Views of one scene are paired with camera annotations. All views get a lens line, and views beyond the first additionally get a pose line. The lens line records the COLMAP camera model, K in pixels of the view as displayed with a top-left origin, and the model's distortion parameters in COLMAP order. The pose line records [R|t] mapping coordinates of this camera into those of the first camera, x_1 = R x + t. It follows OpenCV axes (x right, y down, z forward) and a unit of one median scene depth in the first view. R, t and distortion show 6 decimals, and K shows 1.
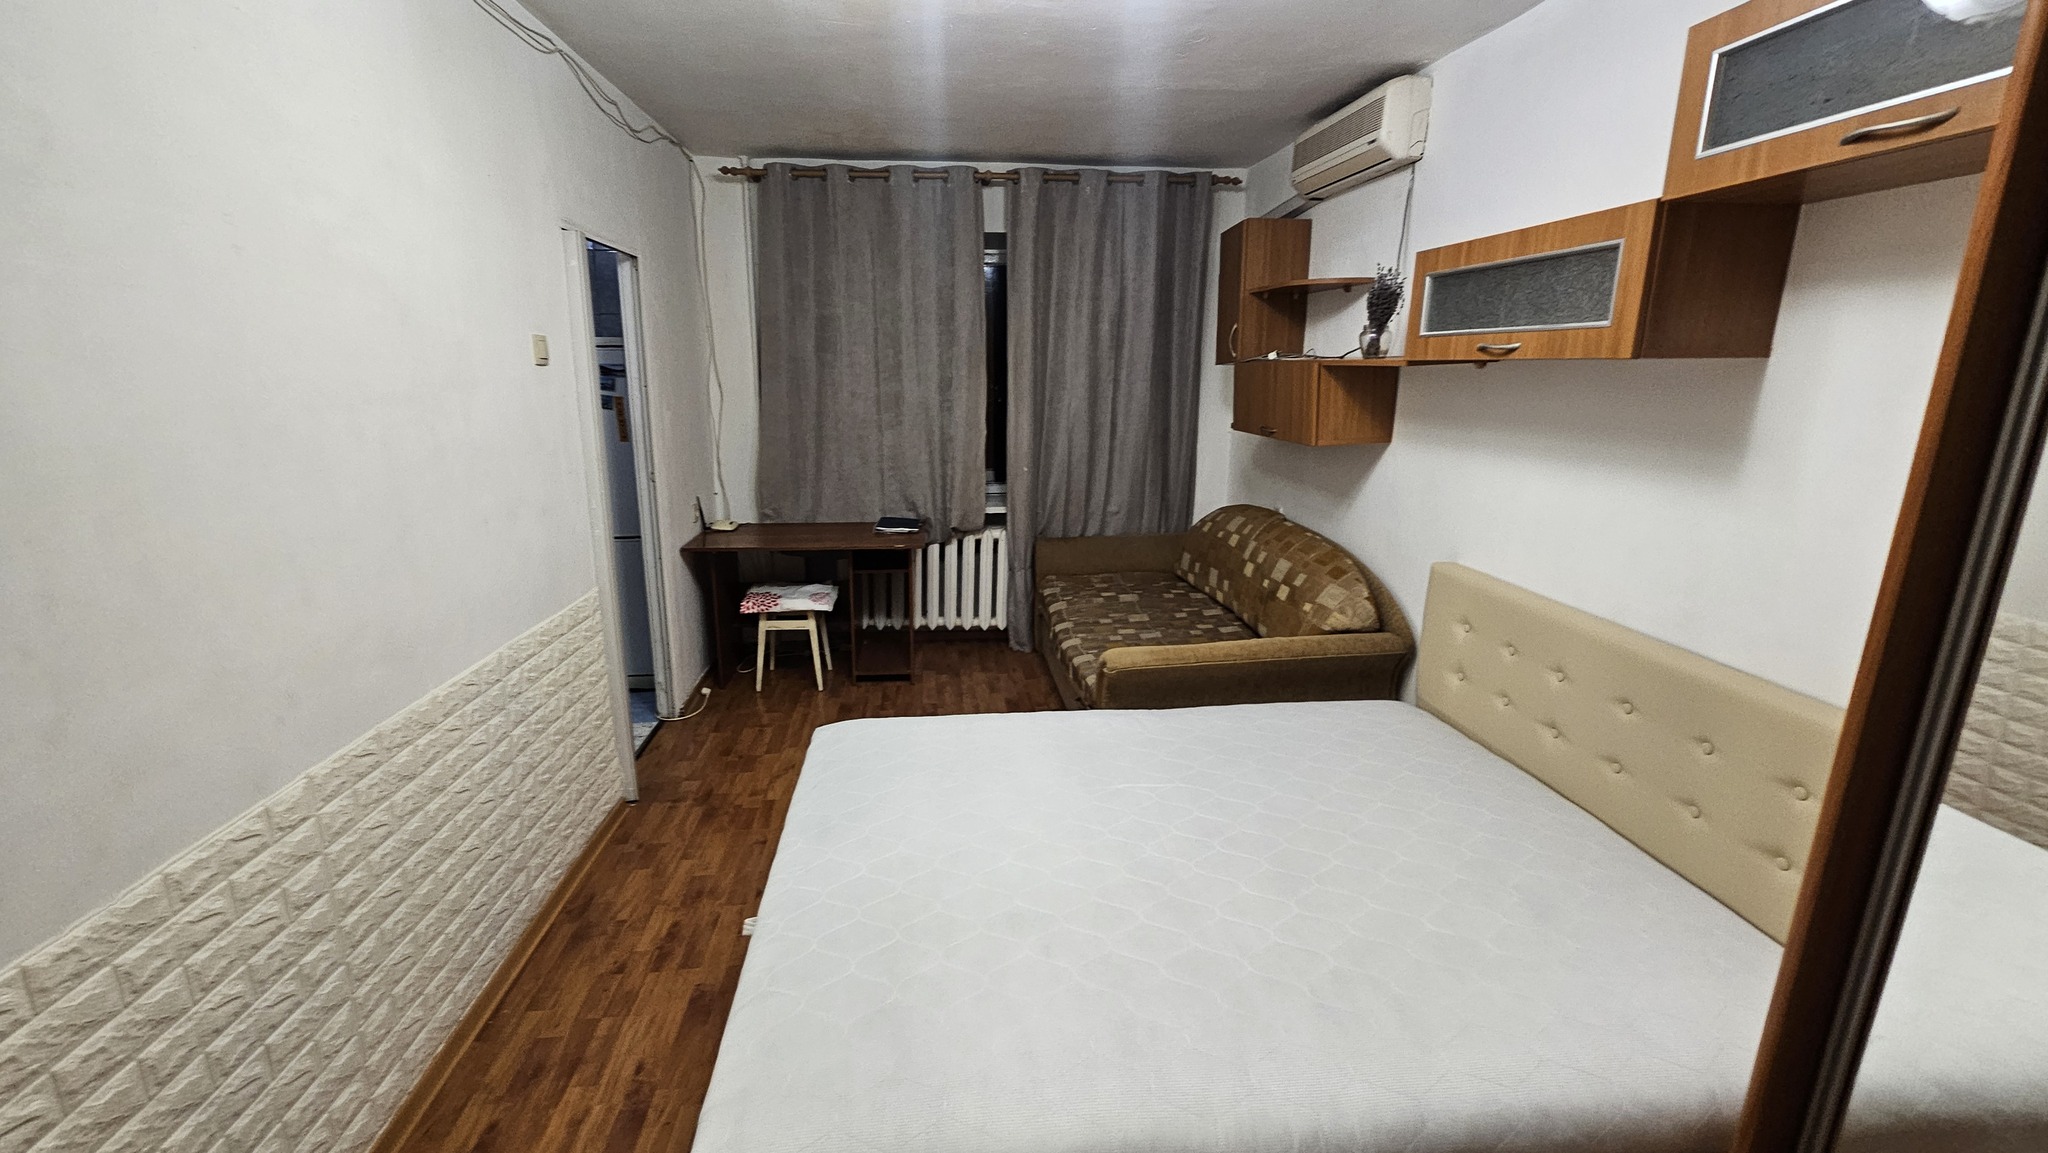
lens RADIAL K [[850.3, 0, 1009.2], [0, 850.3, 567.3], [0, 0, 1]] dist [0.002042, 0.000483]
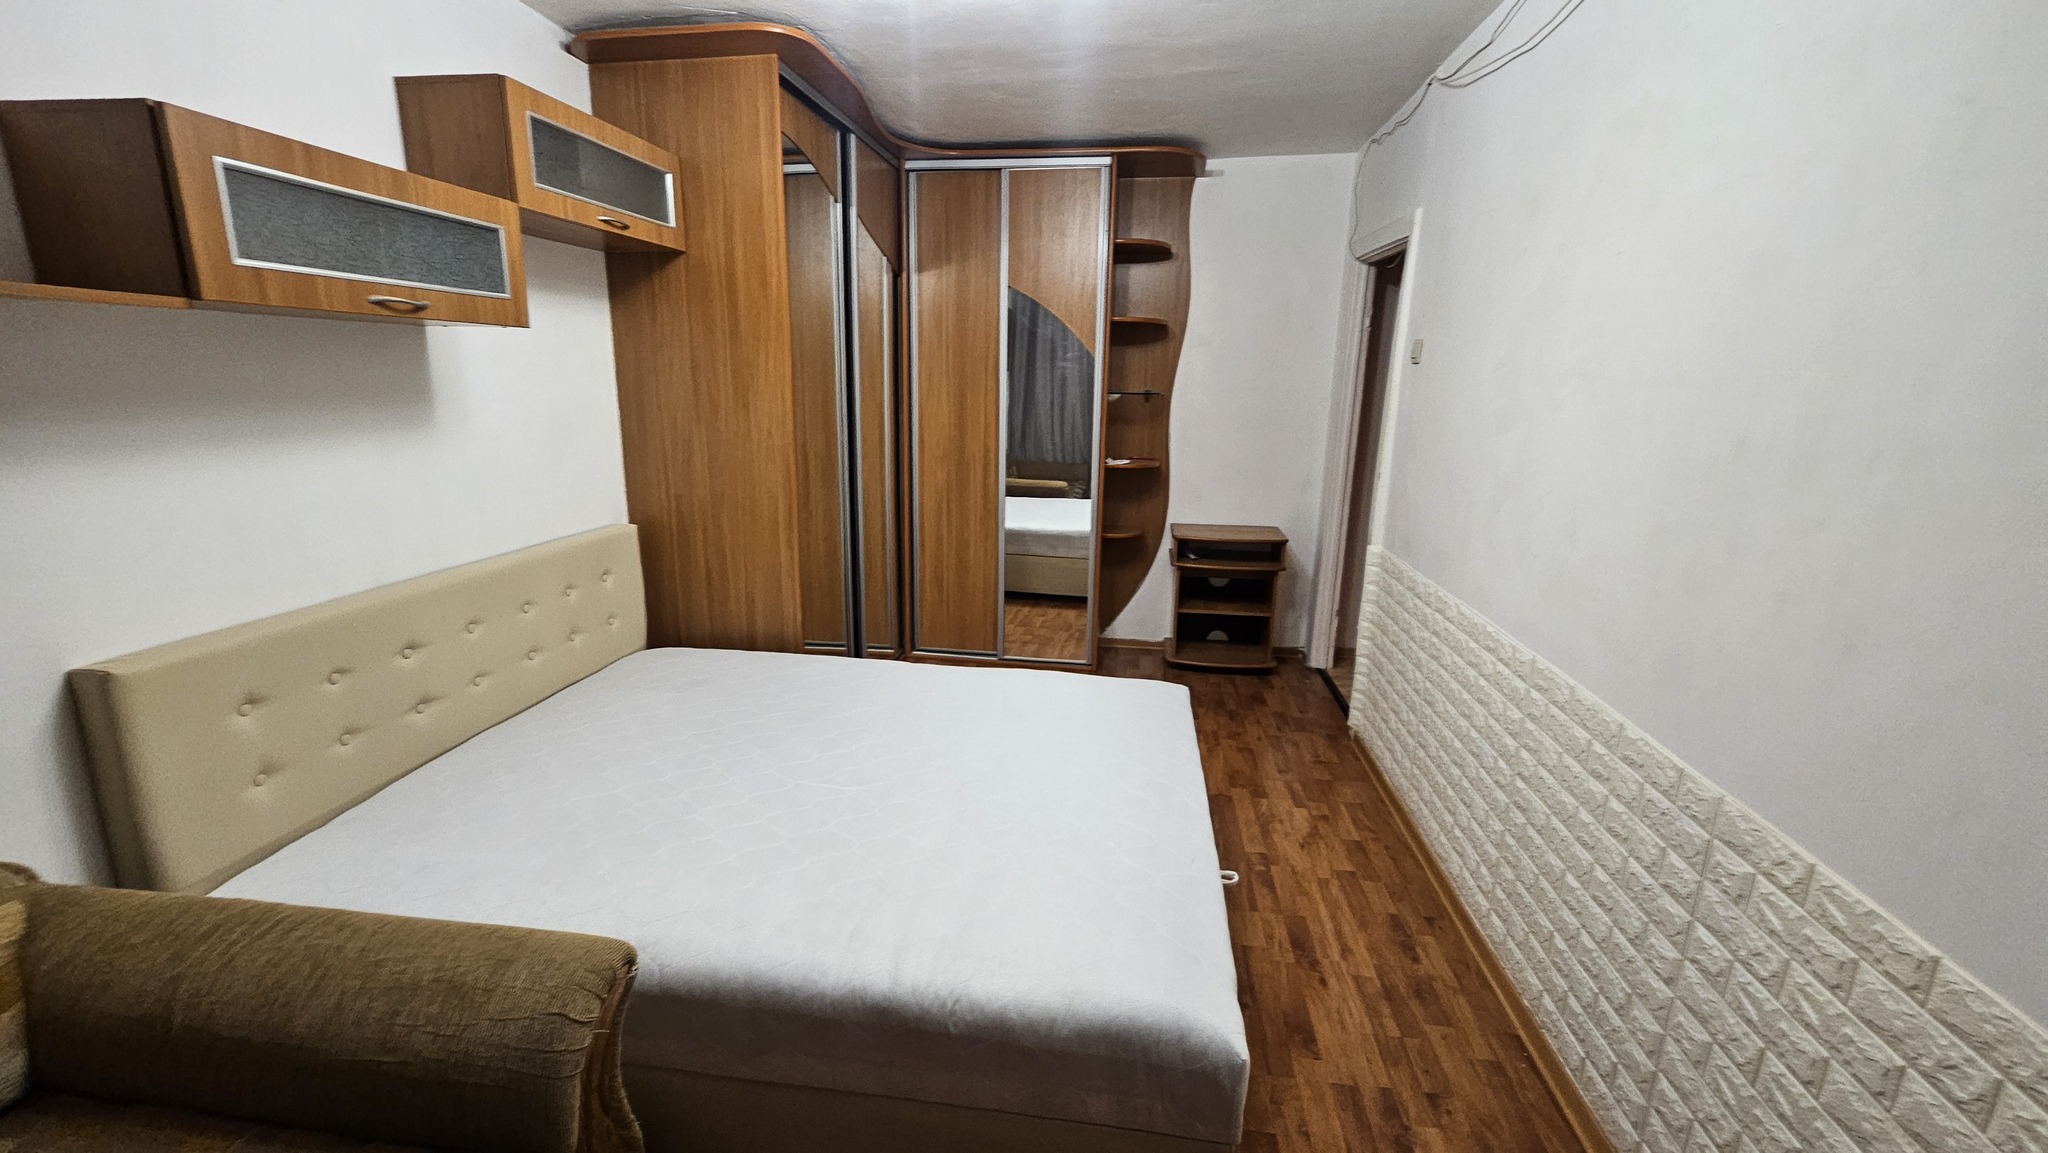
lens RADIAL K [[850.3, 0, 1007.8], [0, 850.3, 573.5], [0, 0, 1]] dist [0.002042, 0.000483]
pose [[-0.968563, -0.073904, 0.237536, -0.148309], [0.039055, 0.897838, 0.438590, -0.223836], [-0.245683, 0.434079, -0.866727, 1.045812]]
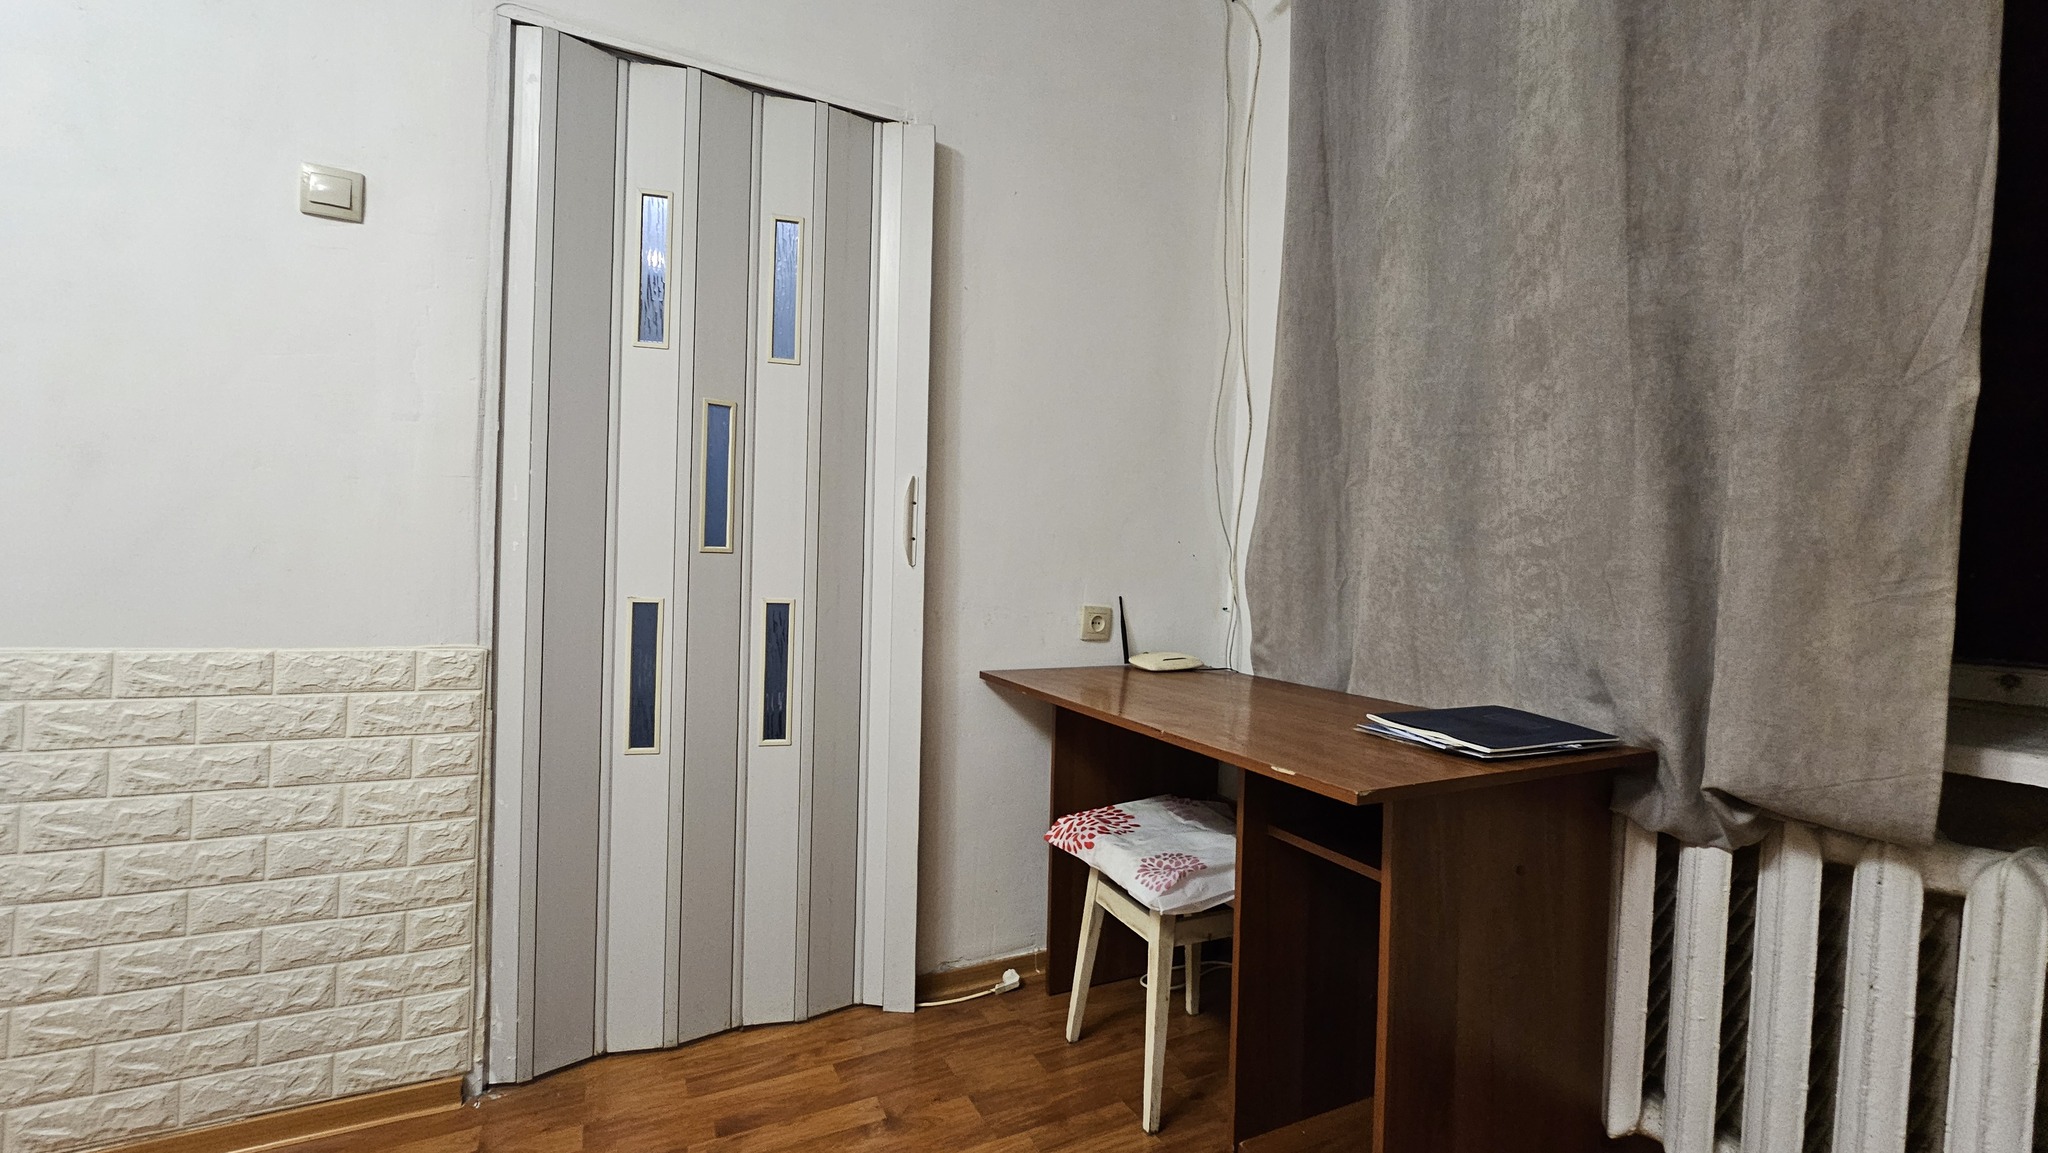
lens RADIAL K [[850.3, 0, 1015.2], [0, 850.3, 566.4], [0, 0, 1]] dist [0.002042, 0.000483]
pose [[0.349949, 0.007894, -0.936735, 0.118044], [-0.238790, 0.967683, -0.081053, -0.053513], [0.905823, 0.252047, 0.340525, 0.942758]]
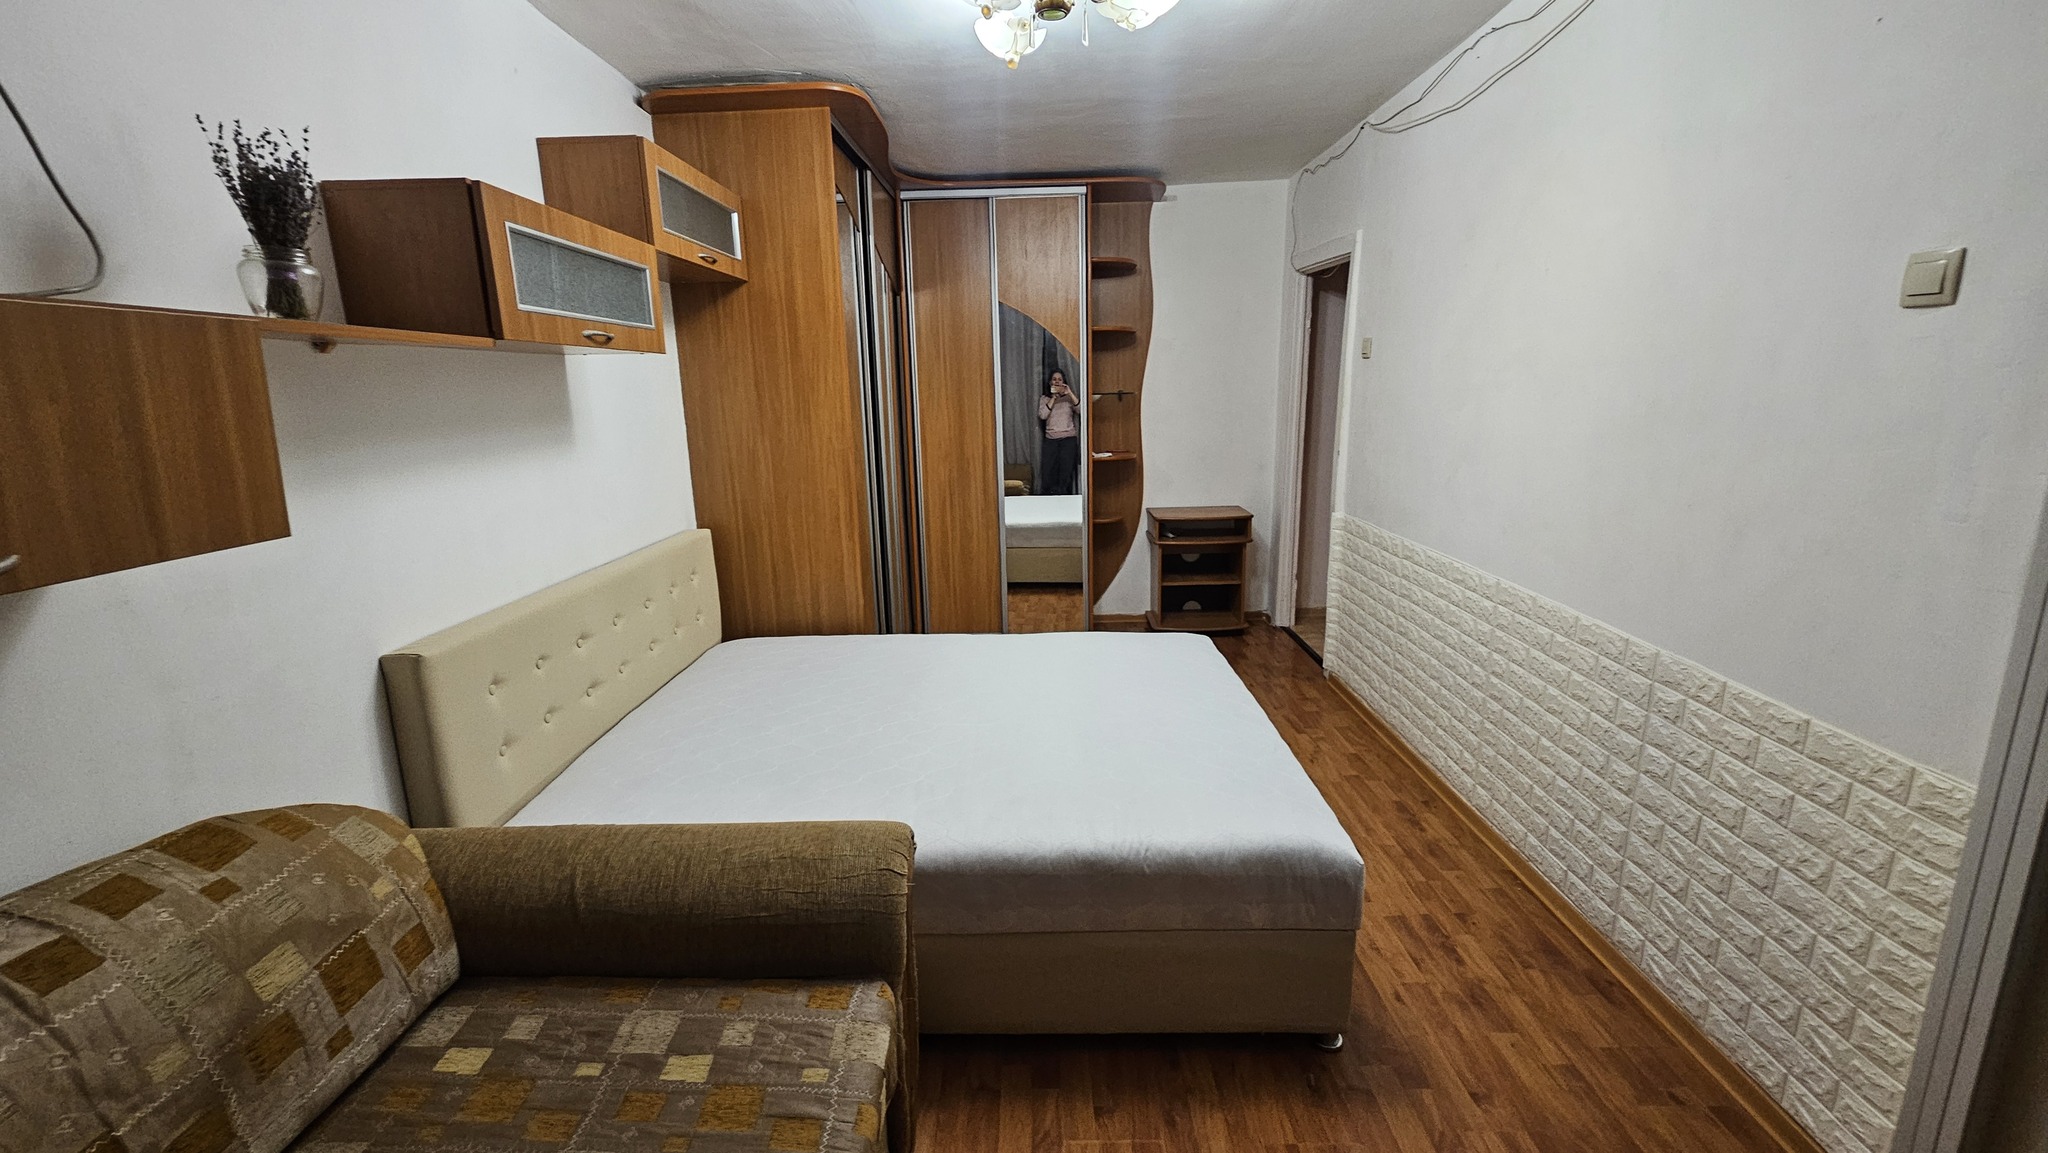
lens RADIAL K [[850.3, 0, 1010.5], [0, 850.3, 570.8], [0, 0, 1]] dist [0.002042, 0.000483]
pose [[-0.992387, -0.007861, 0.122904, -0.021786], [0.046535, 0.900041, 0.433313, -0.258245], [-0.114024, 0.435734, -0.892824, 1.200927]]
